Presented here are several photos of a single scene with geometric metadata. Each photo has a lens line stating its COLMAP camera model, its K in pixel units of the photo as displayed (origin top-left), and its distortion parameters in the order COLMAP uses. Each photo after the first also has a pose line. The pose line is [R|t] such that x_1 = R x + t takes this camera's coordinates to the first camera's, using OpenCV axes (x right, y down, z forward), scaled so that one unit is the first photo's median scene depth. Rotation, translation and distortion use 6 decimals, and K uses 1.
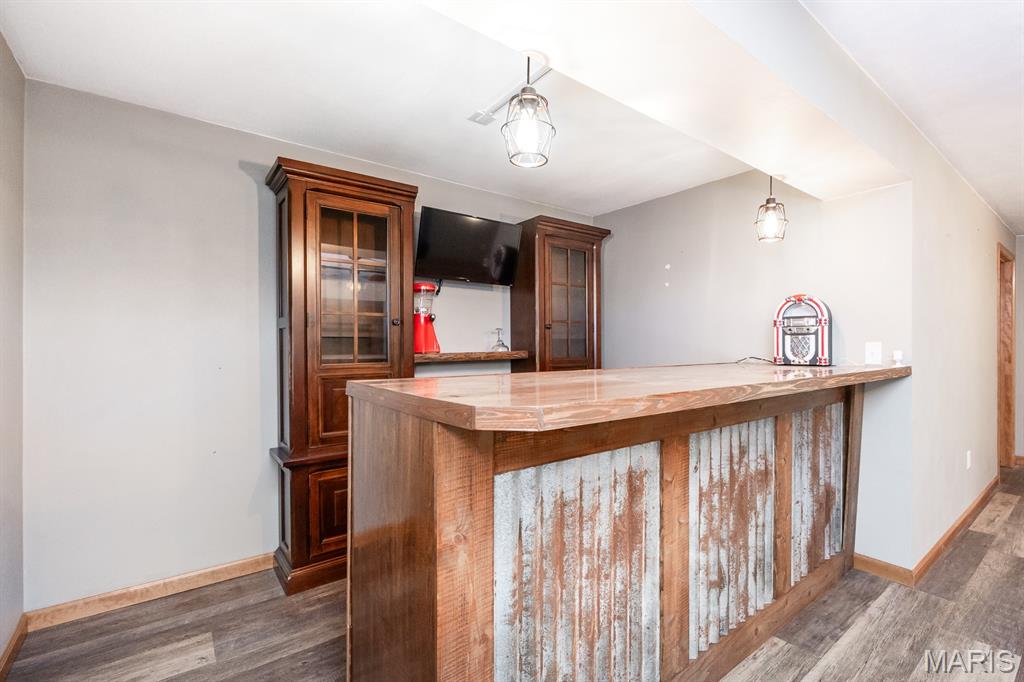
lens RADIAL K [[399.6, 0, 517.0], [0, 399.6, 345.7], [0, 0, 1]] dist [-0.006139, 0.000204]
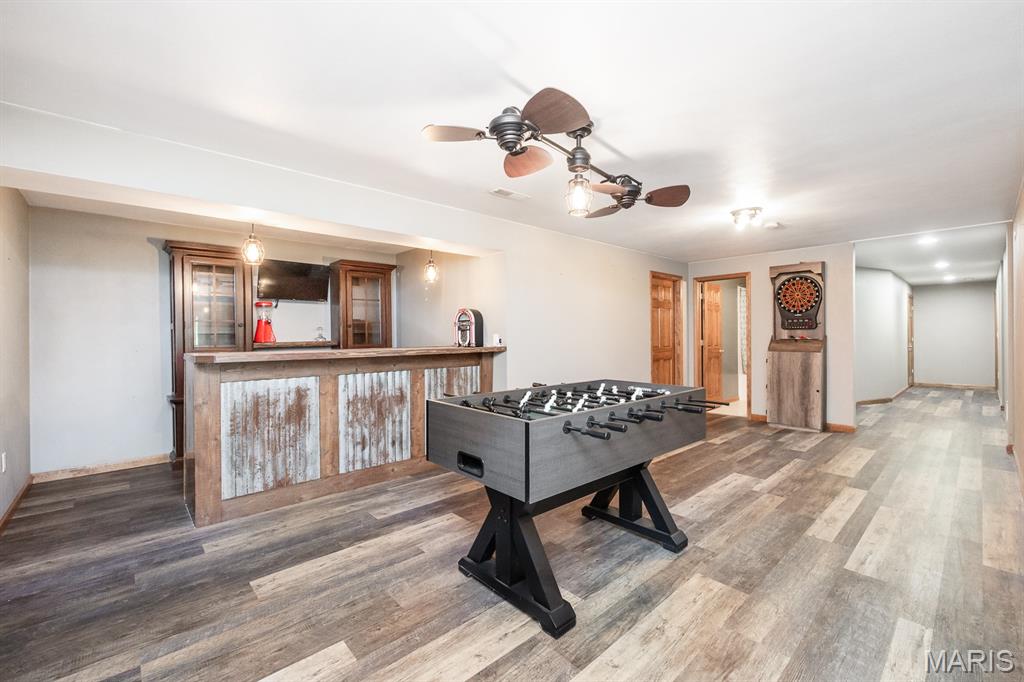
lens RADIAL K [[399.6, 0, 506.6], [0, 399.6, 337.1], [0, 0, 1]] dist [-0.006139, 0.000204]
pose [[0.998763, -0.008699, 0.048958, 1.043968], [0.008766, 0.999961, -0.001149, 0.010431], [-0.048946, 0.001577, 0.998800, -1.099930]]
